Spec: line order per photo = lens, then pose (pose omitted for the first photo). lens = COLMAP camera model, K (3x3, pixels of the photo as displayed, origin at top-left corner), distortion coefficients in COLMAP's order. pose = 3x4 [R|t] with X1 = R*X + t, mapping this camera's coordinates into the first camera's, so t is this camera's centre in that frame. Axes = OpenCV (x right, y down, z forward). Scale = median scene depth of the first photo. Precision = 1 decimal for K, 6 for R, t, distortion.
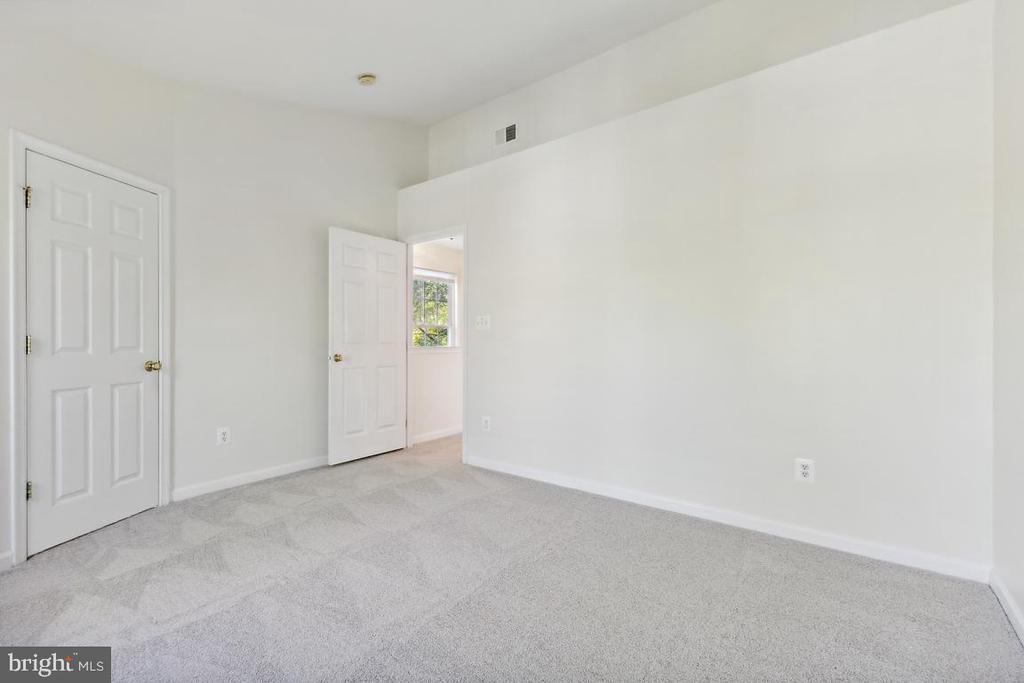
lens RADIAL K [[452.6, 0, 510.7], [0, 452.6, 346.8], [0, 0, 1]] dist [-0.000444, -0.000034]
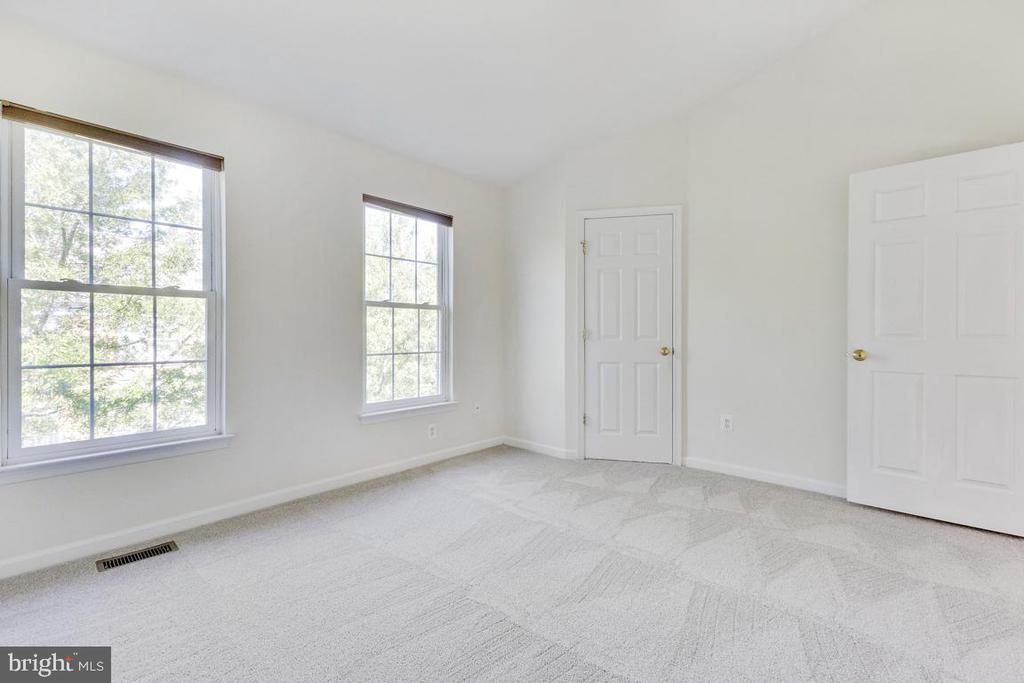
lens RADIAL K [[444.9, 0, 518.1], [0, 444.9, 338.2], [0, 0, 1]] dist [0.001808, 0.000111]
pose [[-0.096480, 0.012680, -0.995254, 0.499113], [-0.013940, 0.999804, 0.014090, -0.006353], [0.995237, 0.015233, -0.096284, 0.721545]]
